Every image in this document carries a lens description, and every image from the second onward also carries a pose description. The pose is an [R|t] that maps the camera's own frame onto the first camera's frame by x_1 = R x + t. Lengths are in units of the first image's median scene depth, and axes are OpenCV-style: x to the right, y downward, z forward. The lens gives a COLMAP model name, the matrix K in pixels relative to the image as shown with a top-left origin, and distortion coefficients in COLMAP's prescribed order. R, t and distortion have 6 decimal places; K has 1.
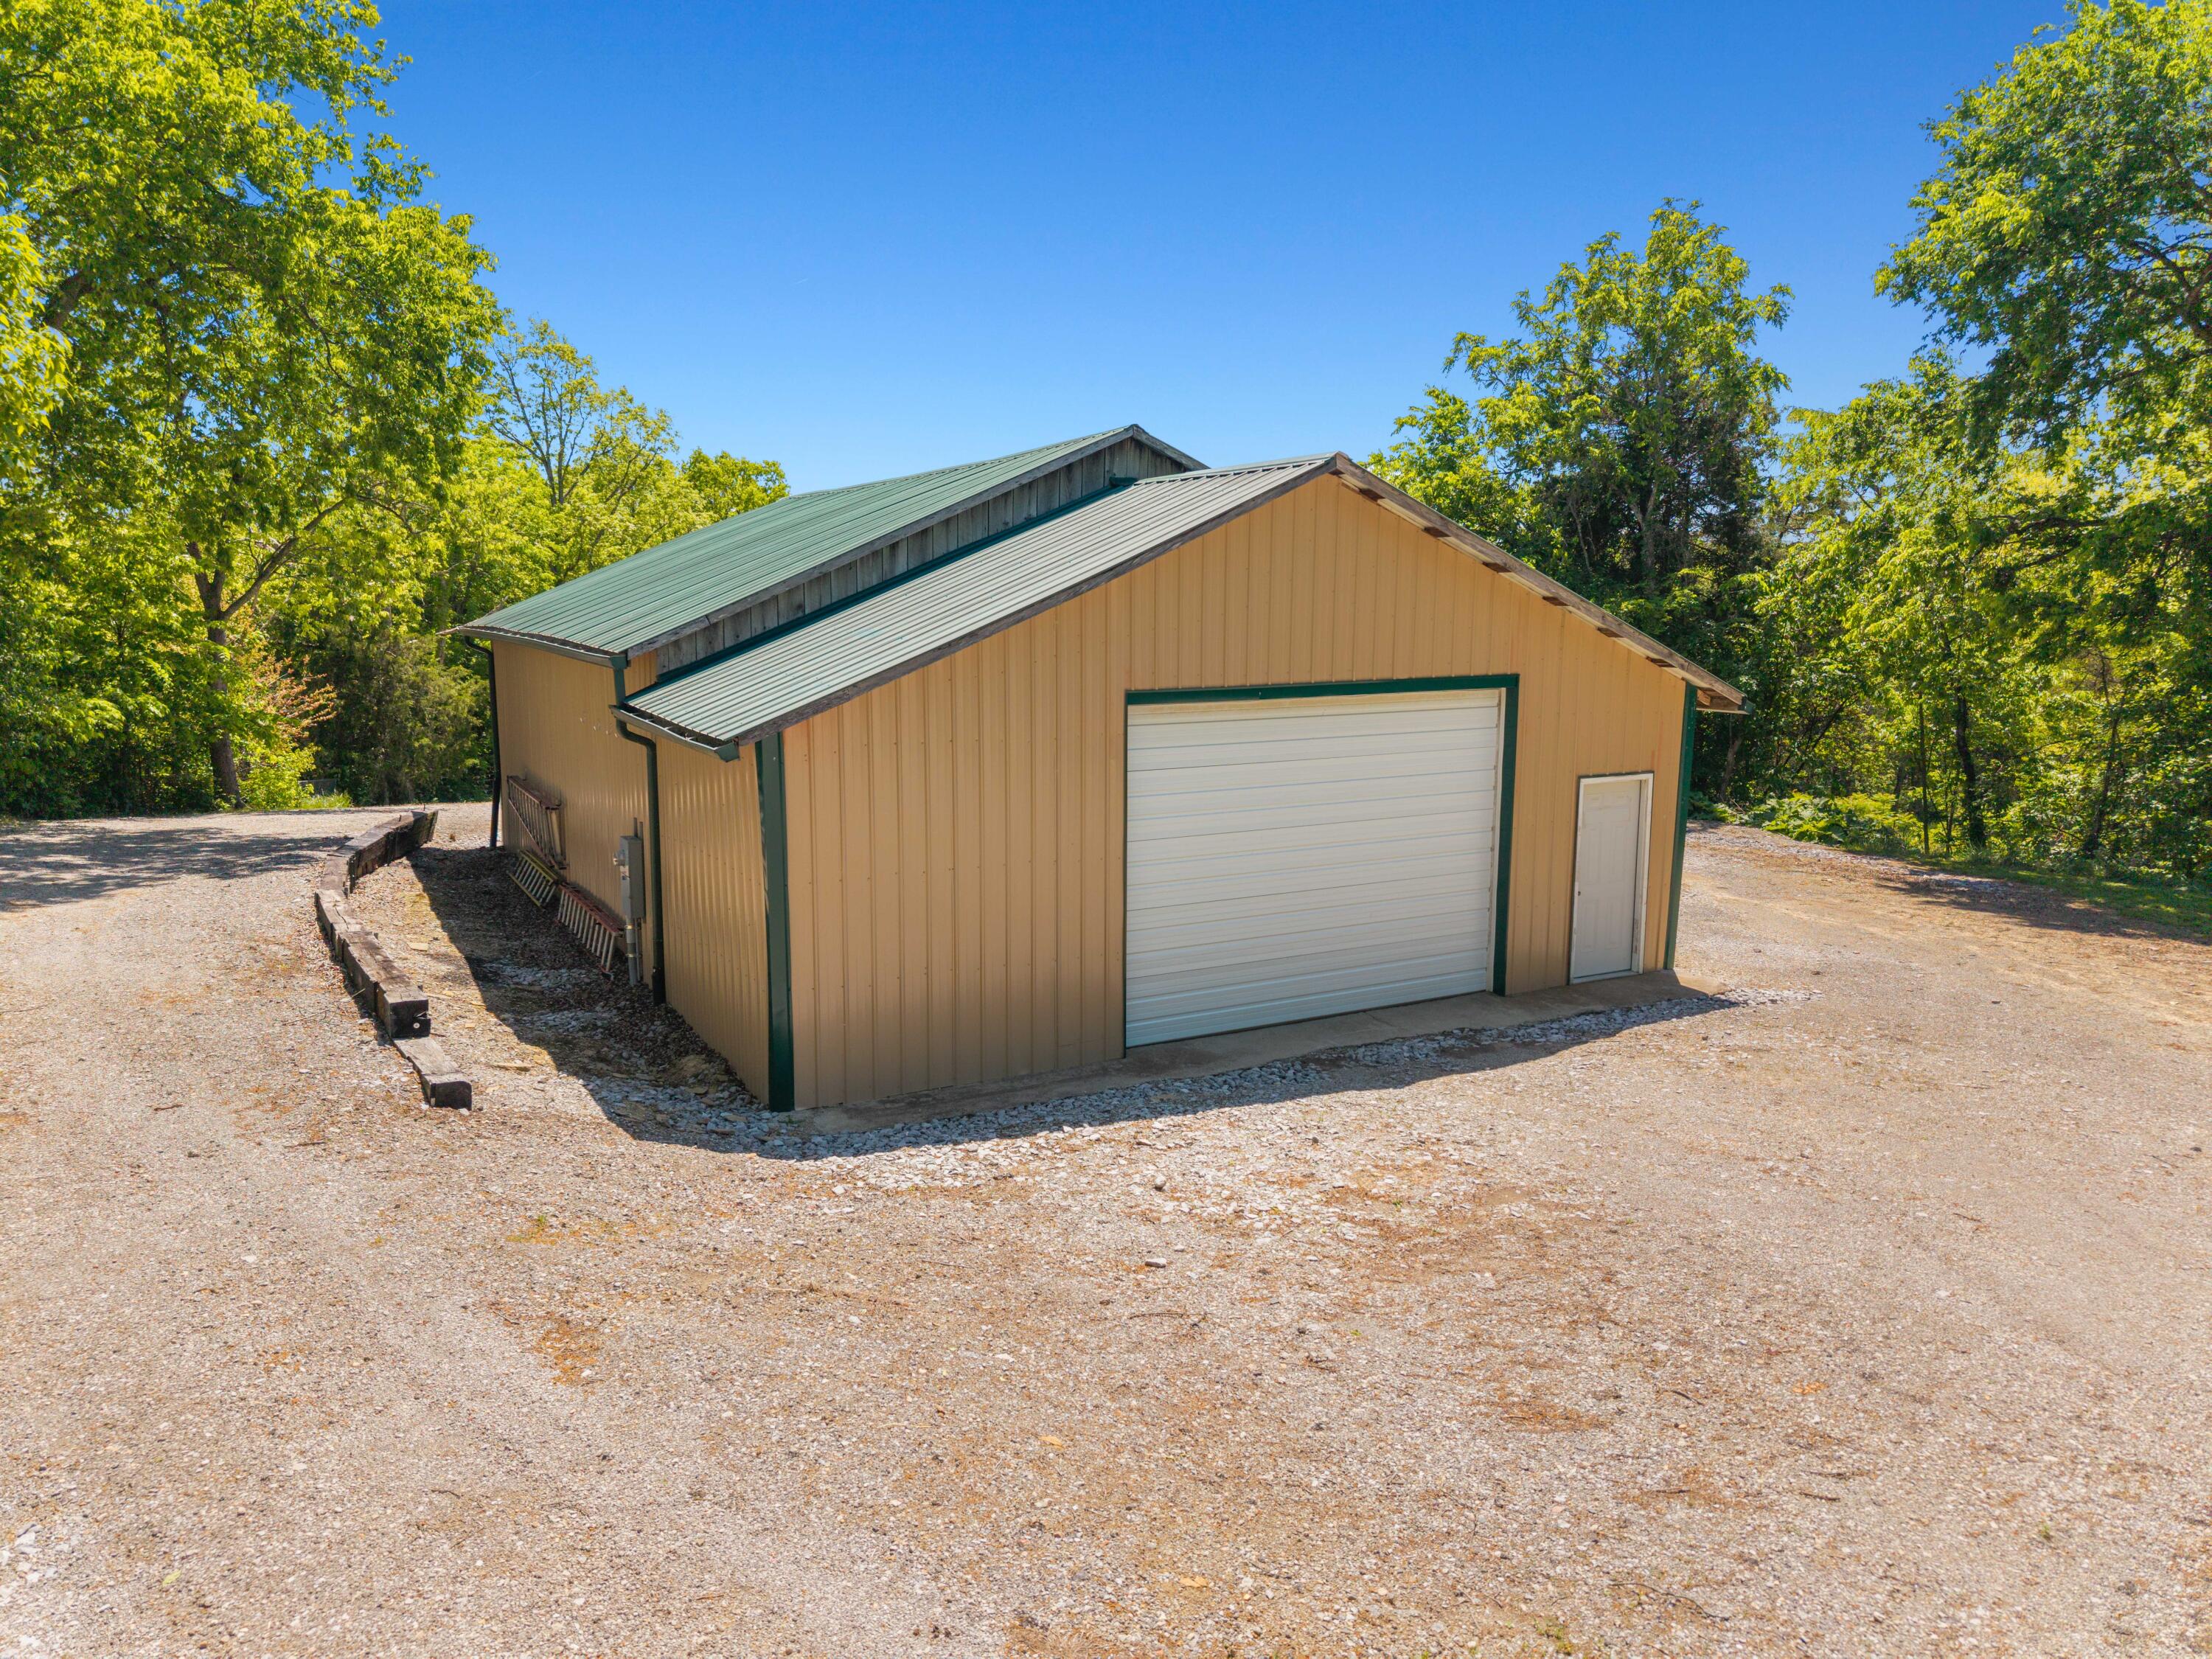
lens RADIAL K [[1500.7, 0, 1090.8], [0, 1500.7, 823.6], [0, 0, 1]] dist [0.001489, -0.004614]
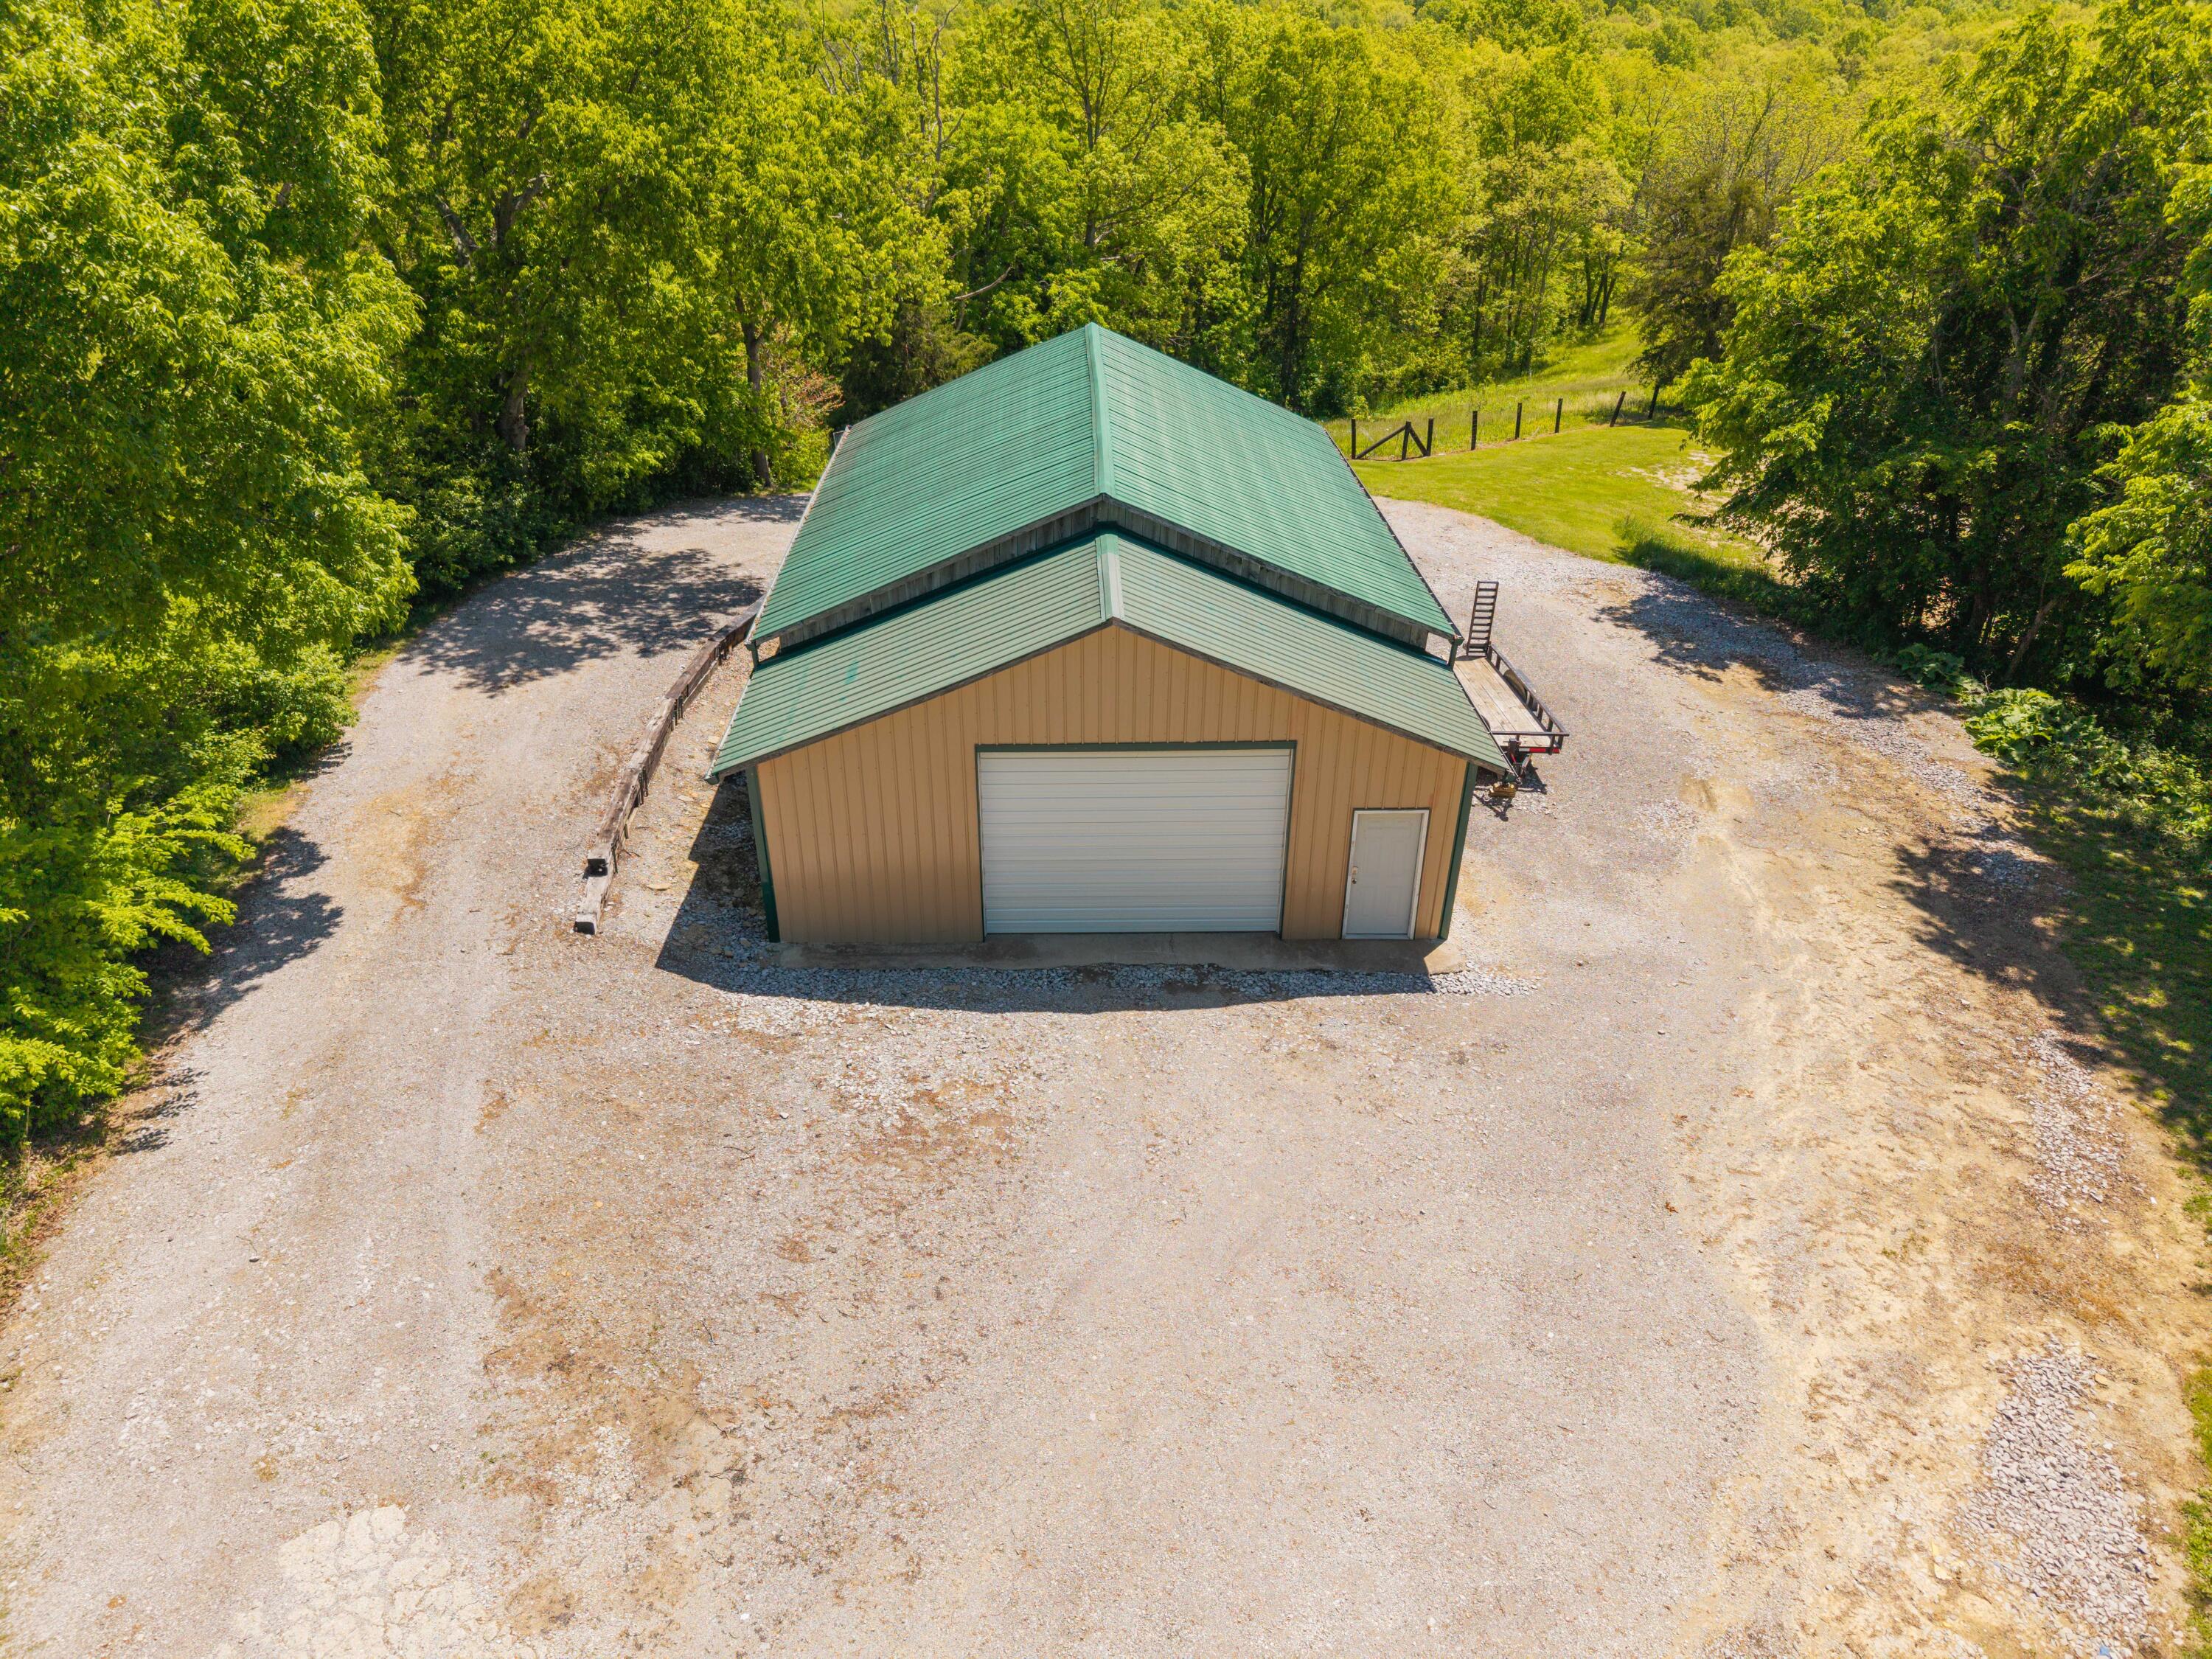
lens RADIAL K [[1500.7, 0, 1121.6], [0, 1500.7, 836.3], [0, 0, 1]] dist [0.001489, -0.004614]
pose [[0.897367, 0.223958, -0.380232, 0.939877], [-0.075999, 0.927204, 0.366764, -0.705807], [0.434692, -0.300225, 0.849063, -0.390025]]
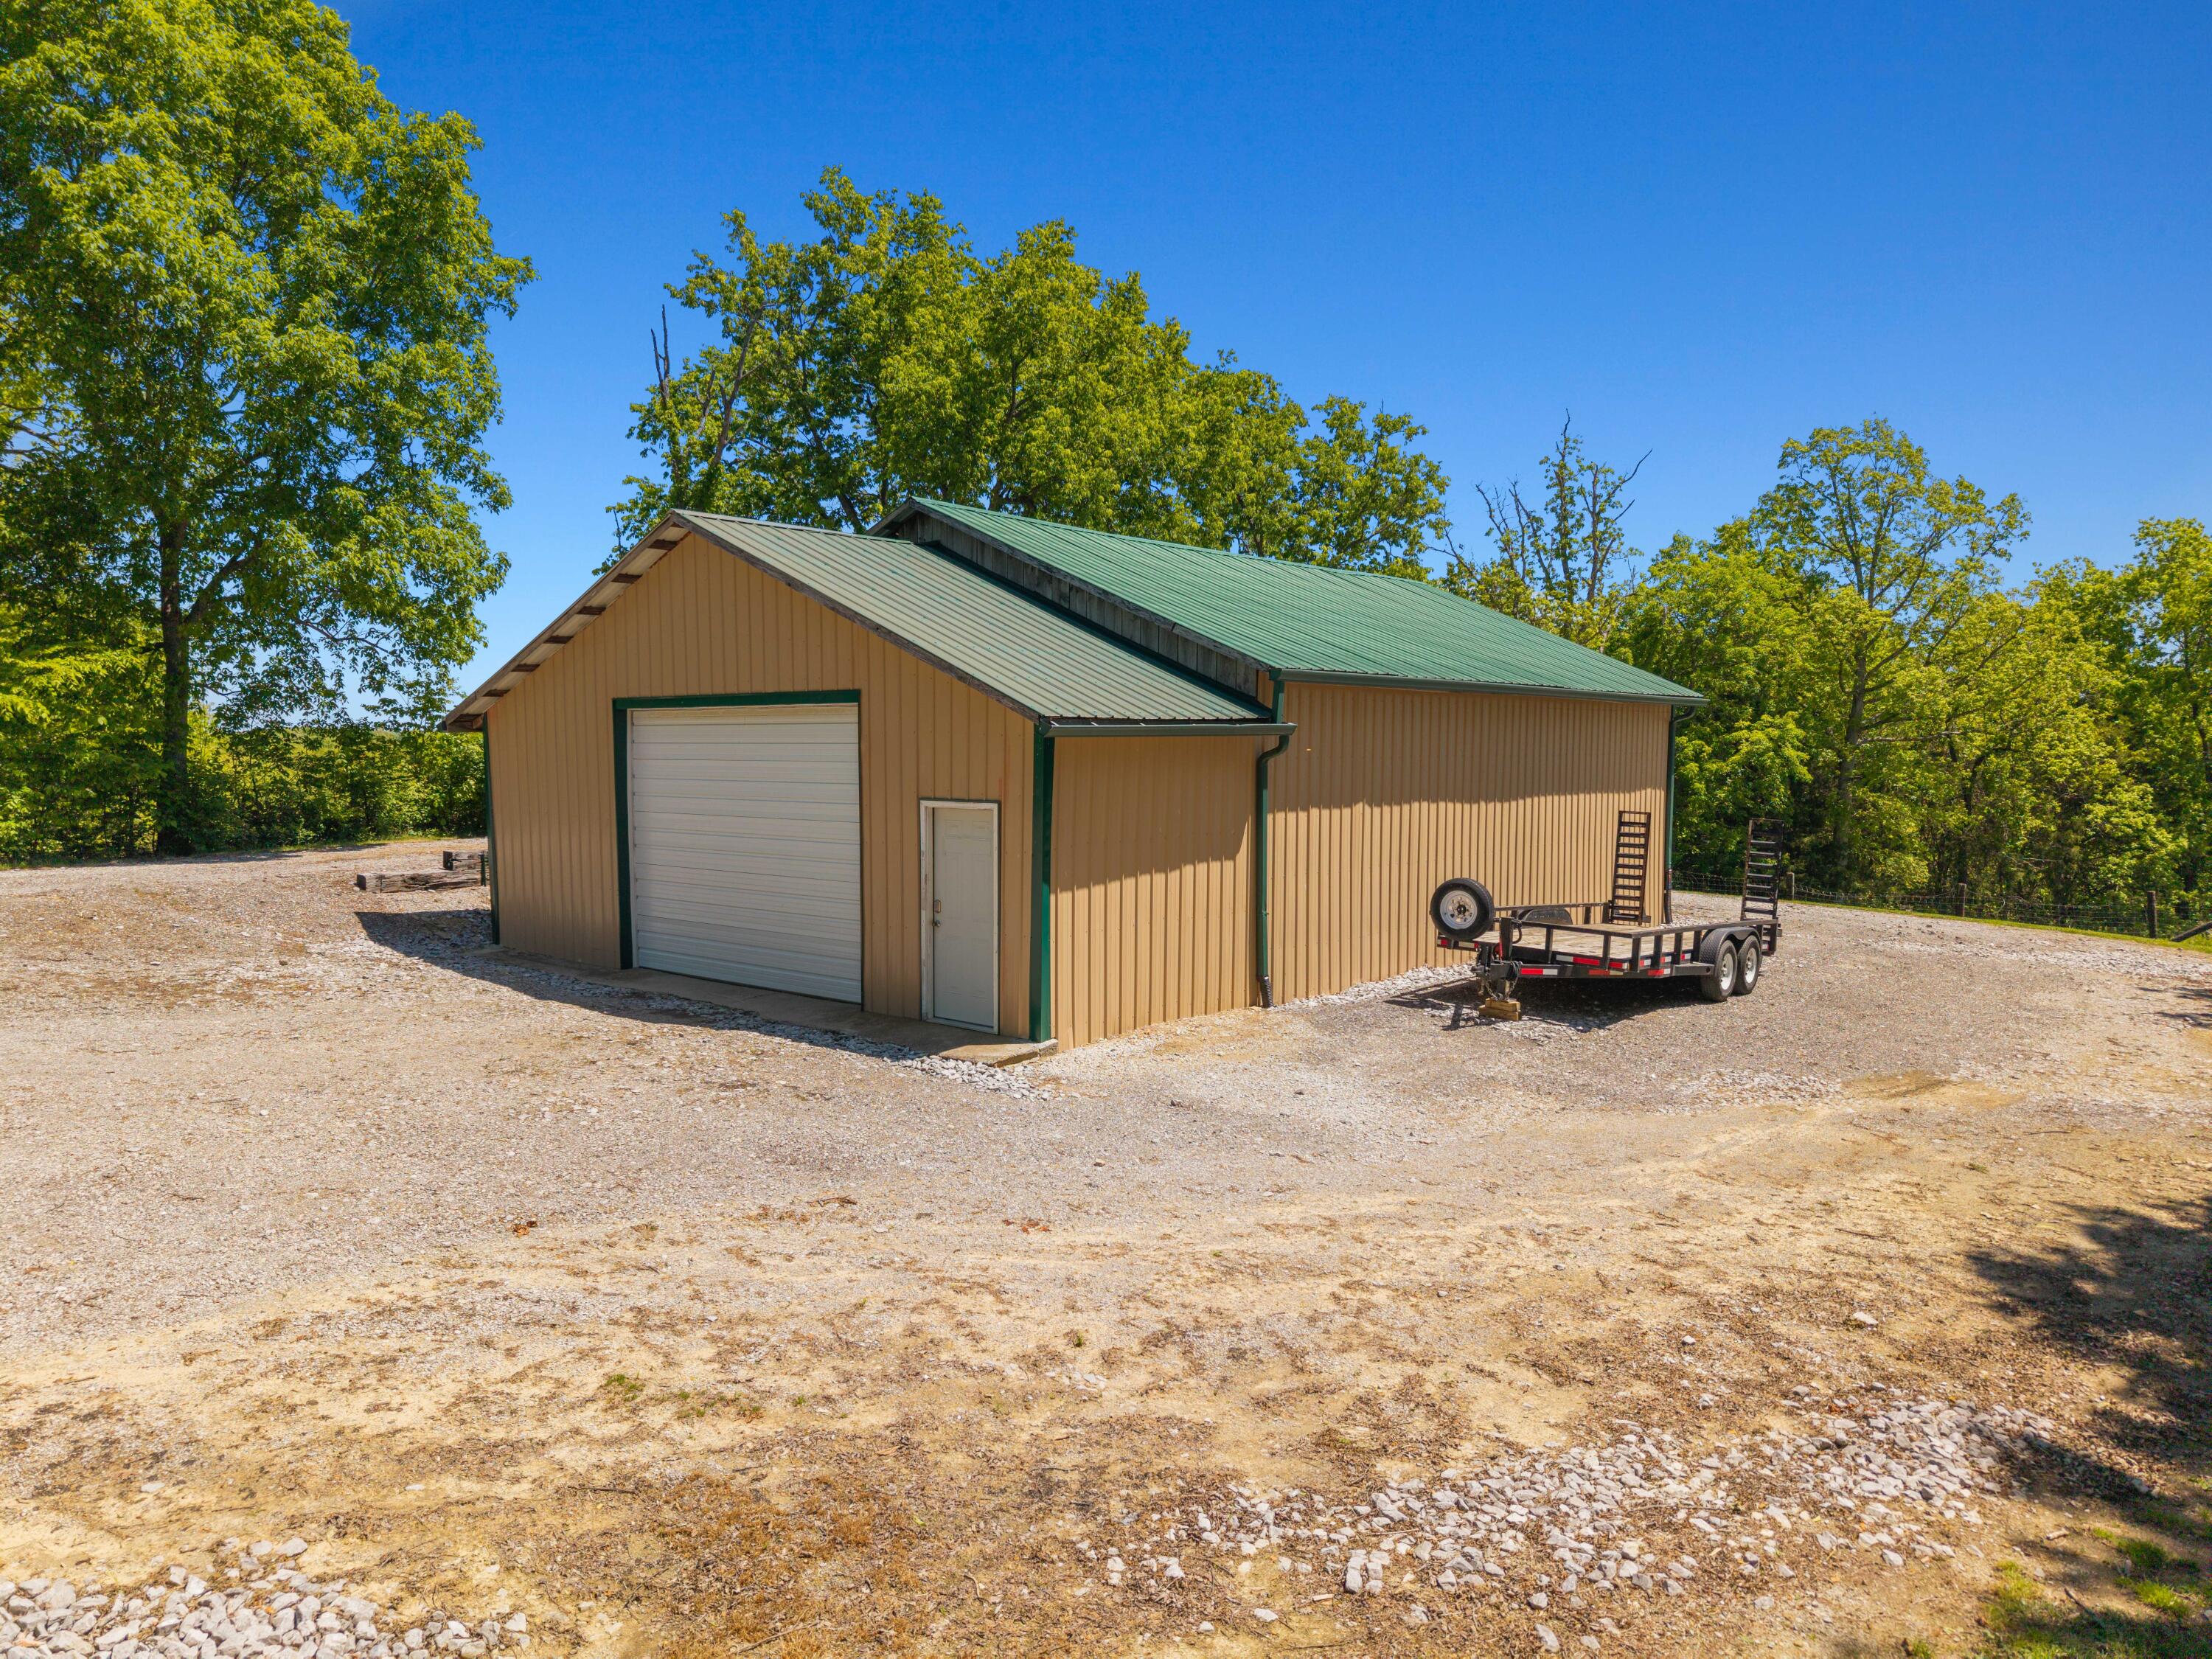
lens RADIAL K [[1500.7, 0, 1109.9], [0, 1500.7, 826.0], [0, 0, 1]] dist [0.001489, -0.004614]
pose [[0.371765, 0.056740, -0.926591, 1.770881], [-0.139663, 0.990188, 0.004599, -0.054469], [0.917761, 0.127701, 0.376042, 1.055367]]
